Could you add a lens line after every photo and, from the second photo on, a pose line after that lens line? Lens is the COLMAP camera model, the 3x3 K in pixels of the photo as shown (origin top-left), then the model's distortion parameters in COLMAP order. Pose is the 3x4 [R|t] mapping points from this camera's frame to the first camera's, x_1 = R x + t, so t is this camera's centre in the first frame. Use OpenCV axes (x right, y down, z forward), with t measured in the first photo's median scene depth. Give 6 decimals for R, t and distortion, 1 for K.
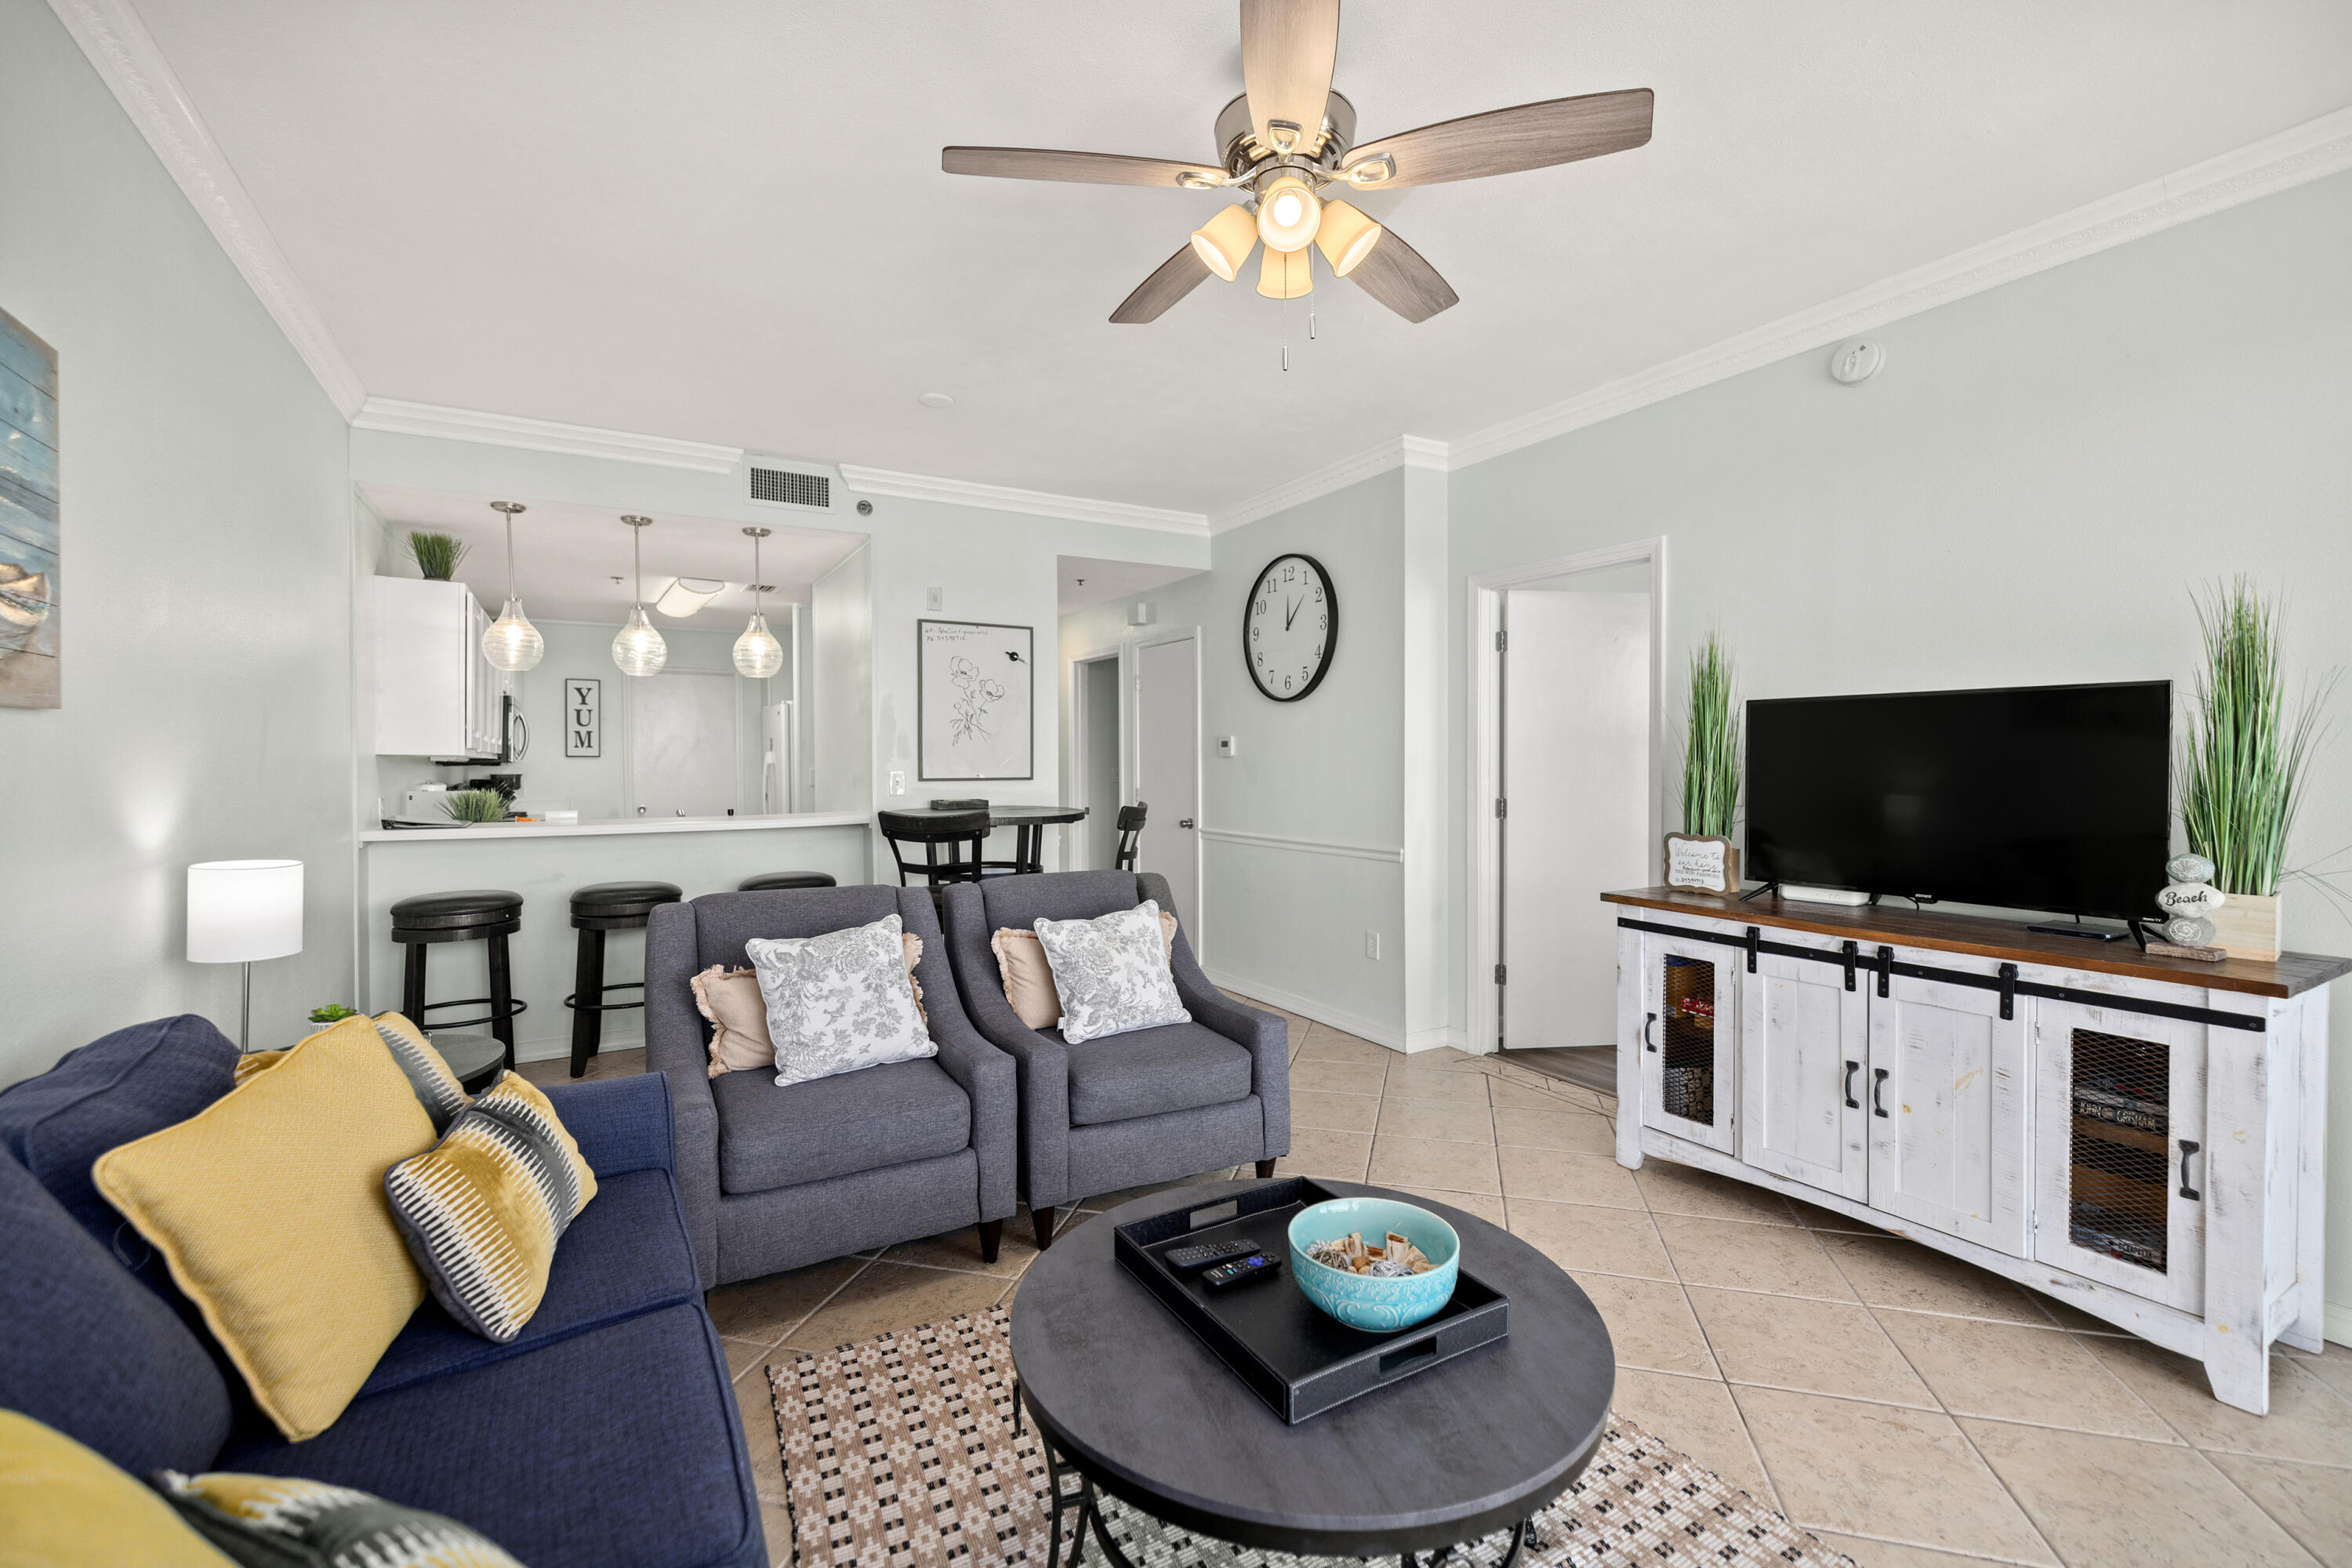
lens RADIAL K [[998.7, 0, 1186.2], [0, 998.7, 781.0], [0, 0, 1]] dist [-0.001012, 0.000026]
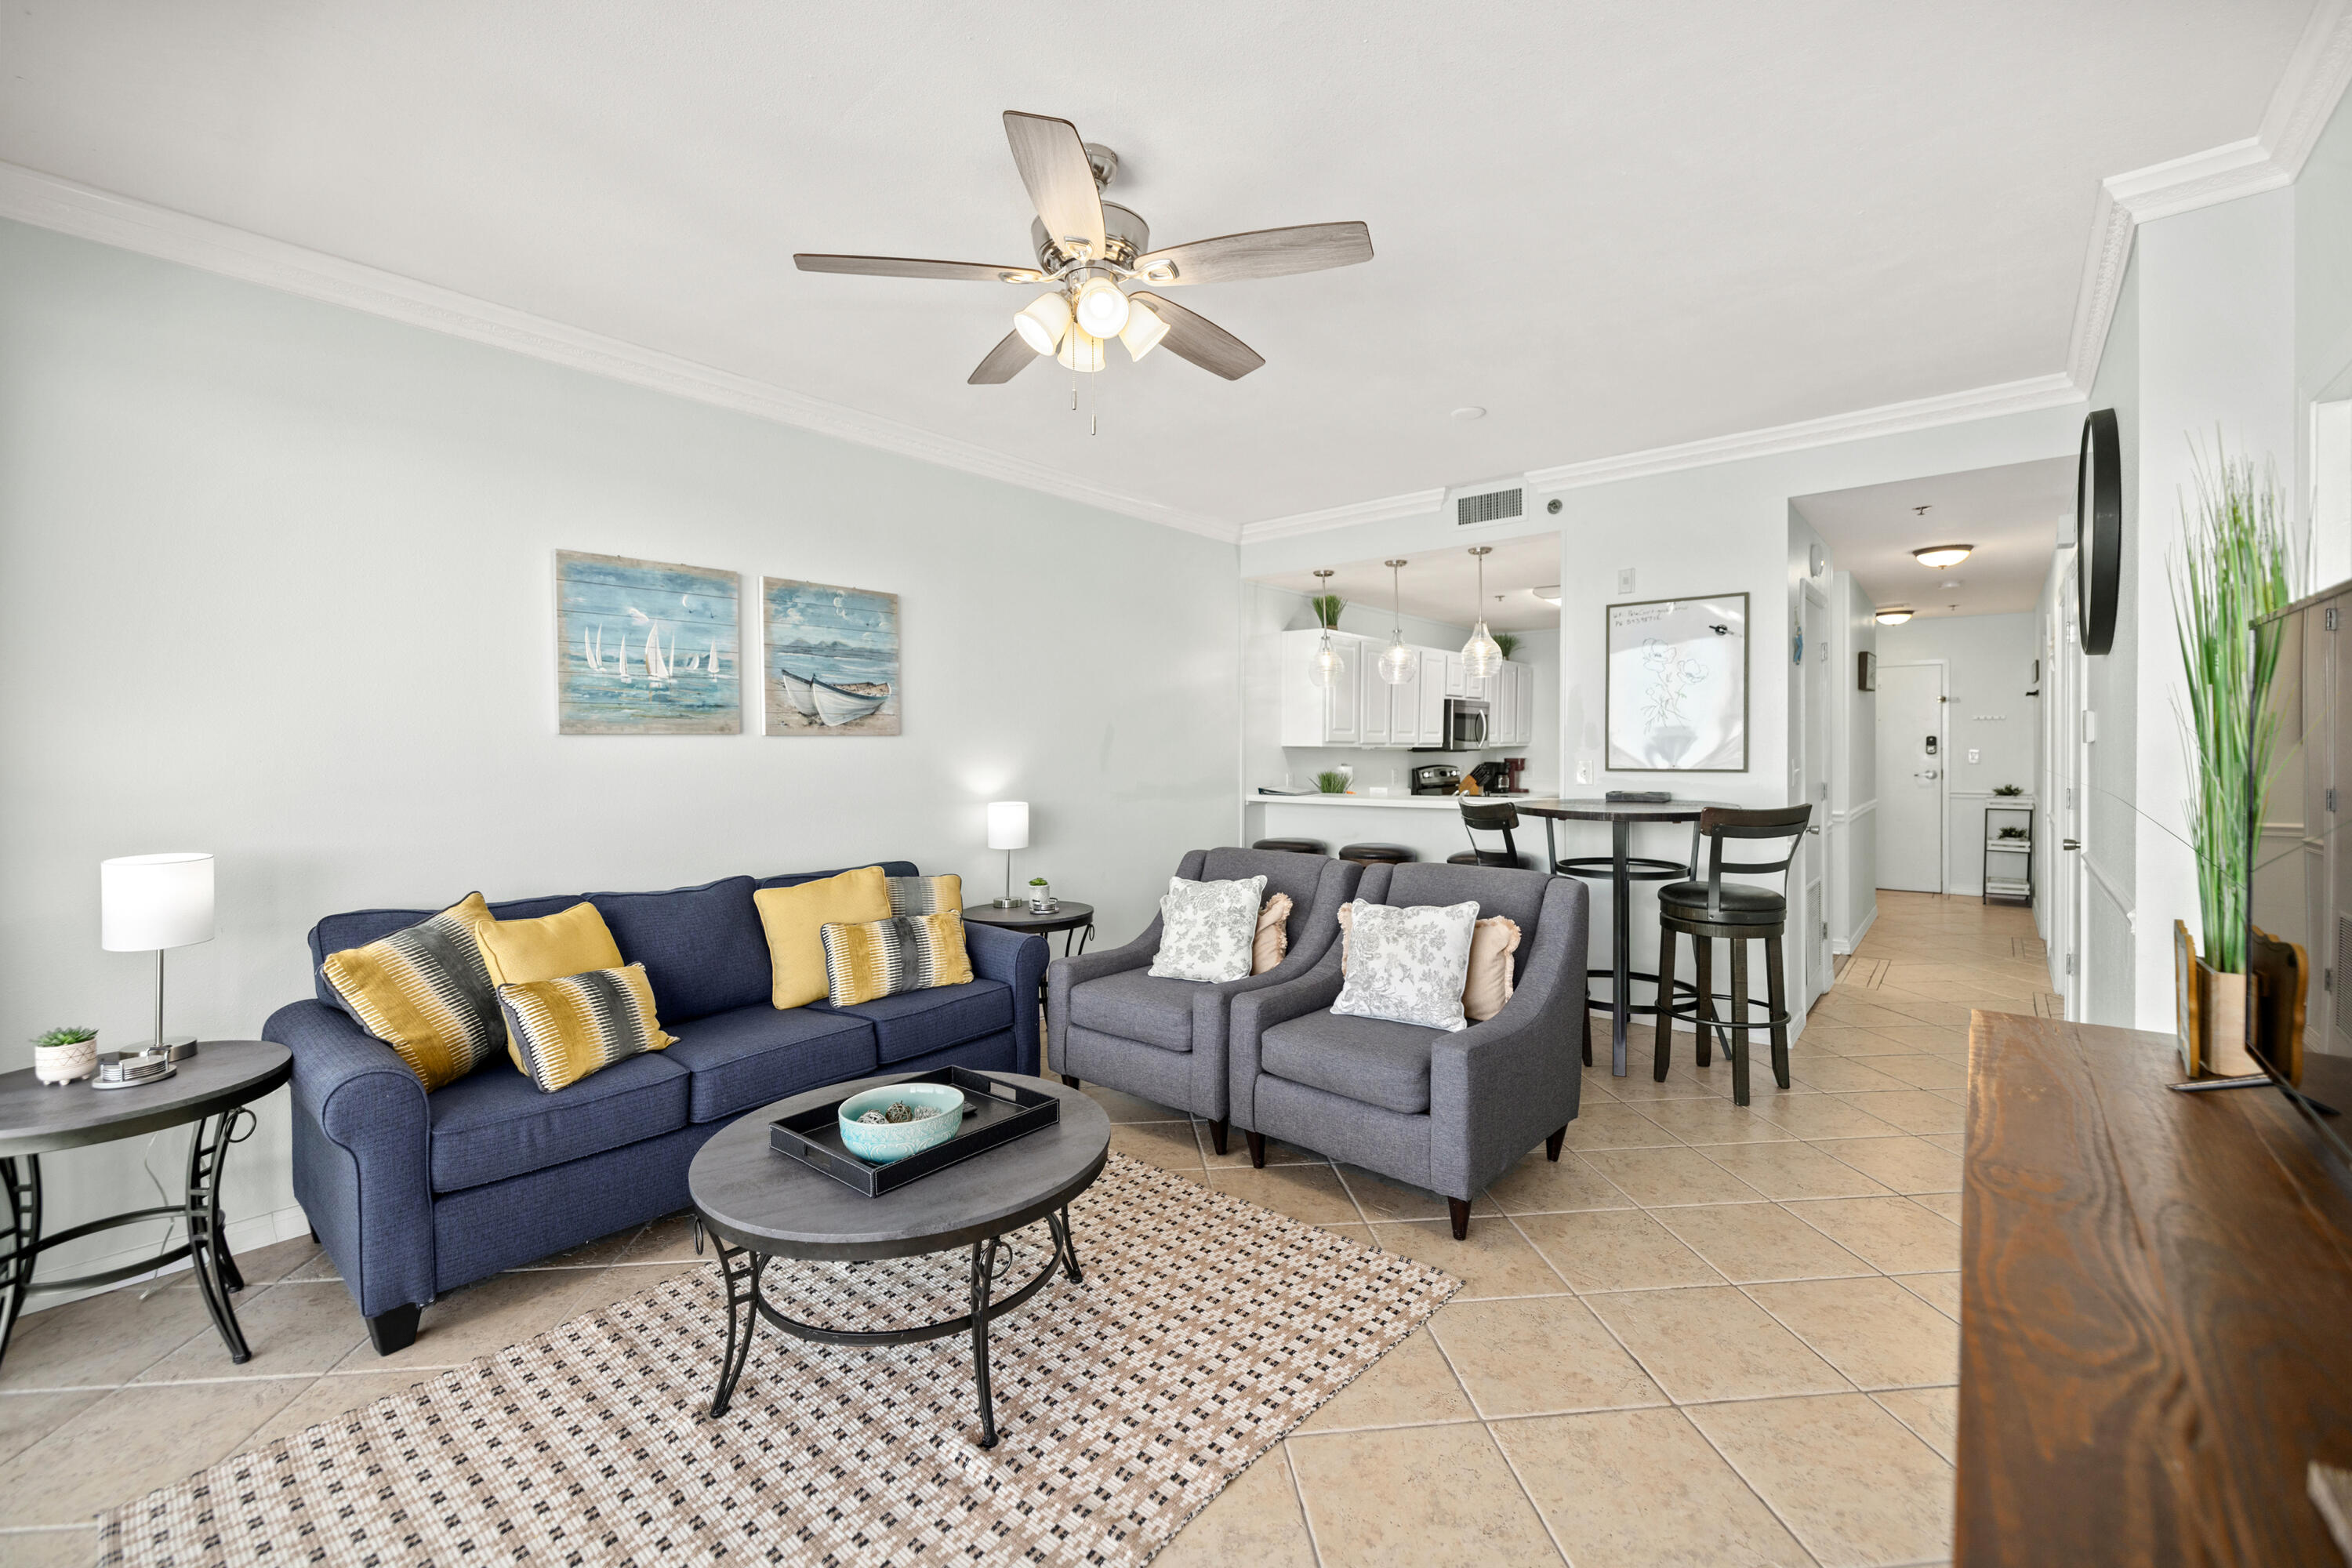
lens RADIAL K [[998.7, 0, 1167.9], [0, 998.7, 754.5], [0, 0, 1]] dist [-0.001012, 0.000026]
pose [[0.331199, 0.005964, -0.943542, 0.504543], [-0.014026, 0.999901, 0.001397, -0.011724], [0.943457, 0.012772, 0.331250, 0.271103]]
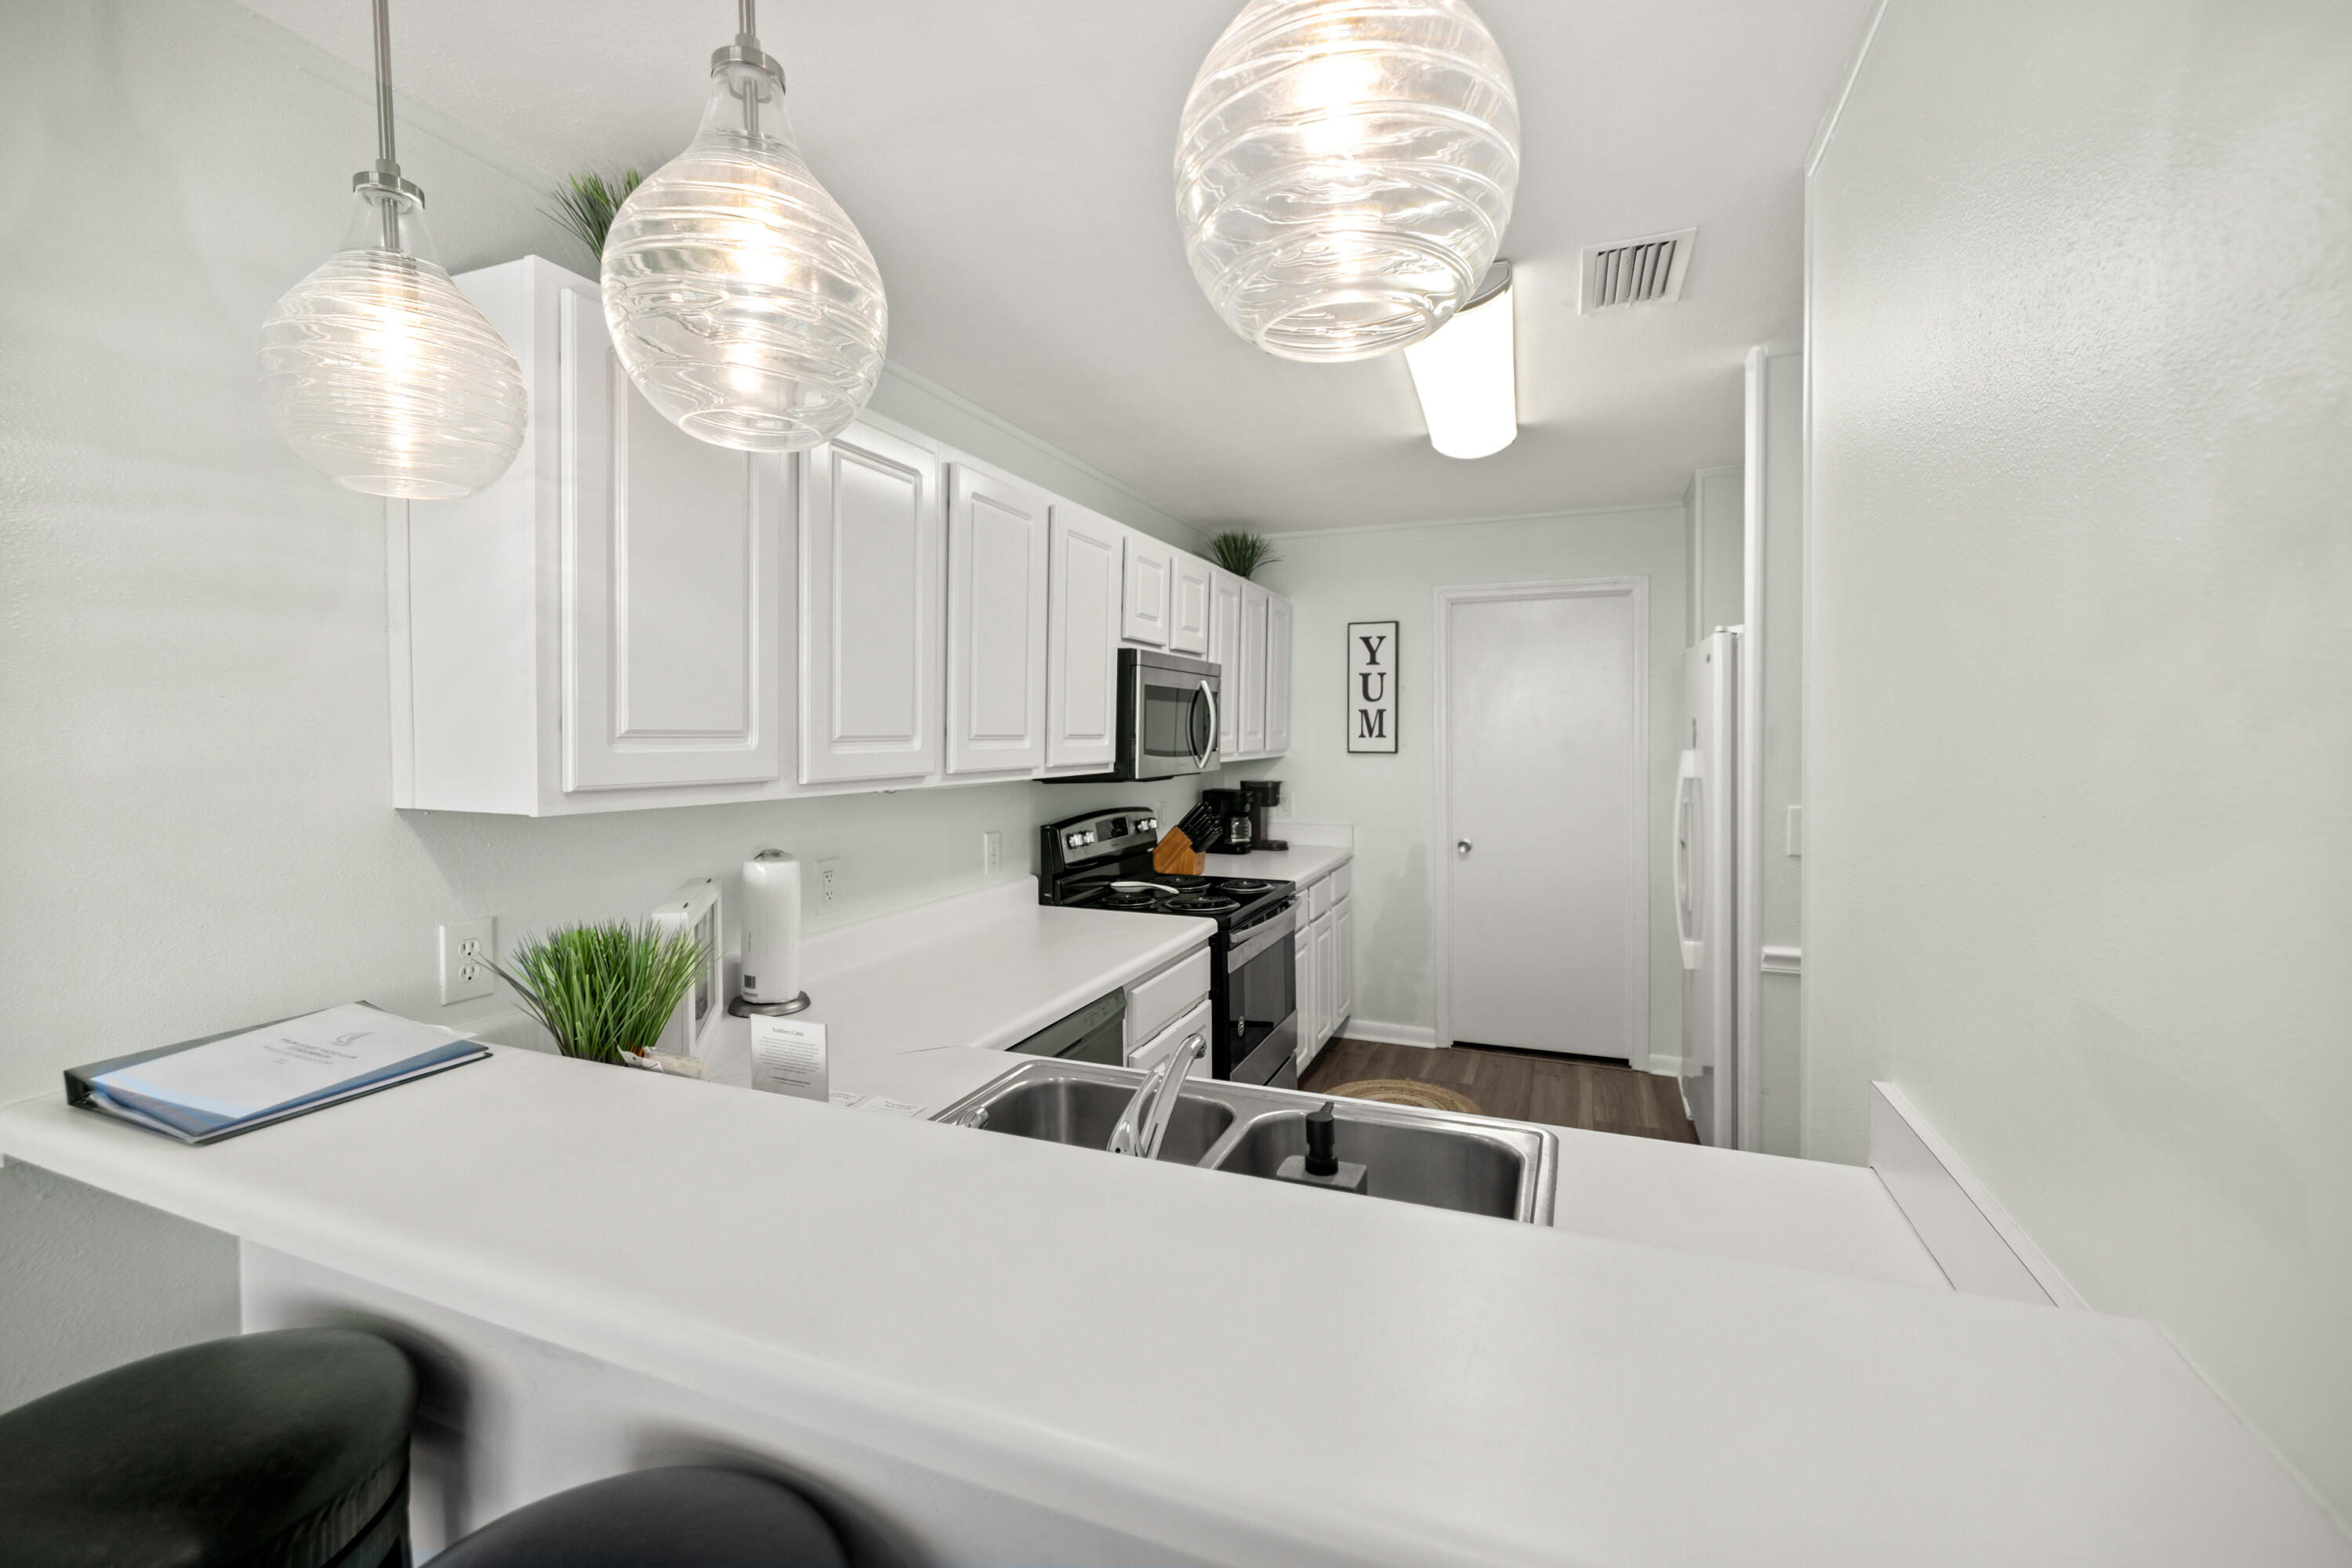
lens RADIAL K [[998.7, 0, 1176.4], [0, 998.7, 741.7], [0, 0, 1]] dist [-0.001012, 0.000026]
pose [[0.604150, 0.006725, -0.796842, -0.313388], [-0.011571, 0.999933, -0.000334, -0.045587], [0.796786, 0.009422, 0.604188, 0.850591]]
